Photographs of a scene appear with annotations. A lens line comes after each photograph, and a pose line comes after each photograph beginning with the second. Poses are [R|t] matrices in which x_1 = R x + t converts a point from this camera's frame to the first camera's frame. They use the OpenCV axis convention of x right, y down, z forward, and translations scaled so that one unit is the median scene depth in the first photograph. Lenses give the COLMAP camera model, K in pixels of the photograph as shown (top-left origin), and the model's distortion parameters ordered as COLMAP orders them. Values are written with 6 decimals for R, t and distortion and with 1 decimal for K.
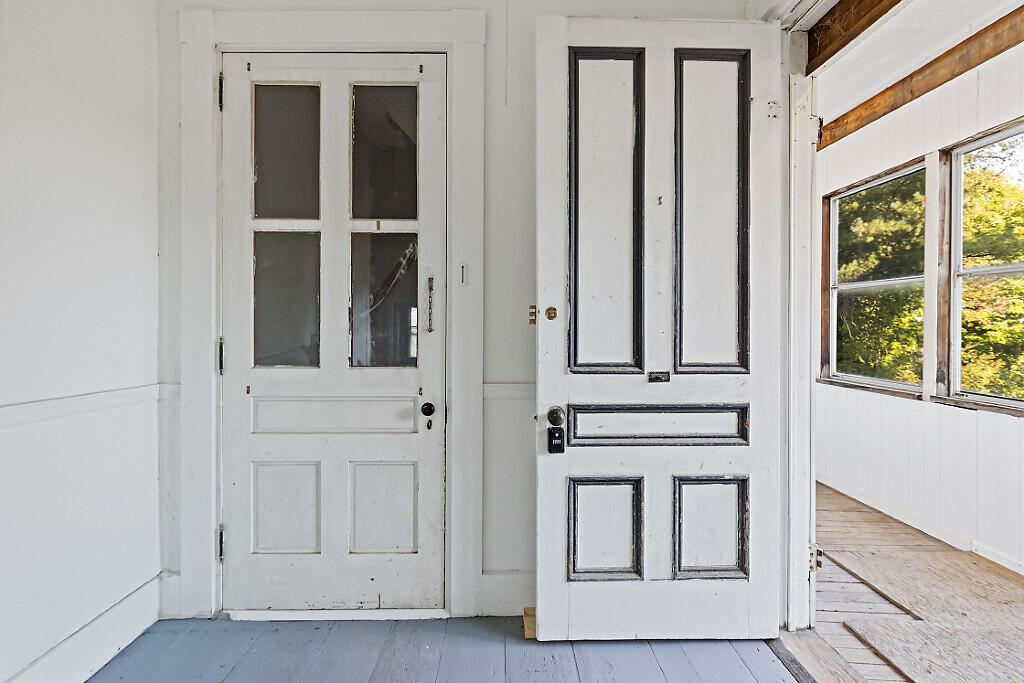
lens RADIAL K [[477.7, 0, 510.5], [0, 477.7, 330.9], [0, 0, 1]] dist [-0.000621, -0.000121]
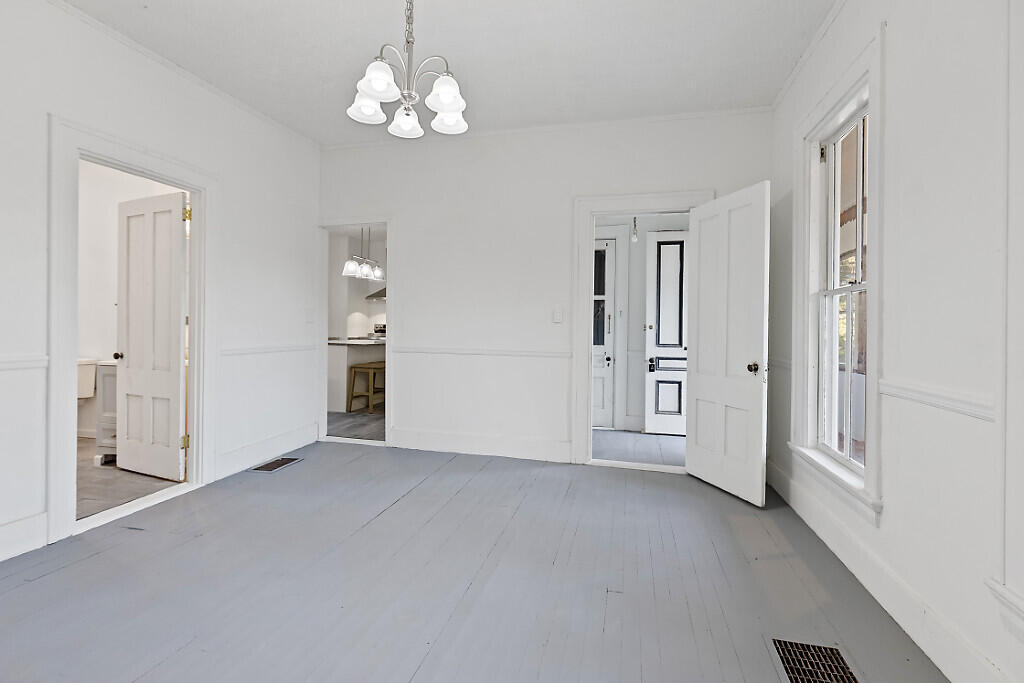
lens RADIAL K [[477.7, 0, 510.5], [0, 477.7, 330.9], [0, 0, 1]] dist [-0.000621, -0.000121]
pose [[0.965854, 0.007932, -0.258964, 0.008573], [-0.009424, 0.999945, -0.004518, 0.008442], [0.258914, 0.006804, 0.965876, -2.211657]]
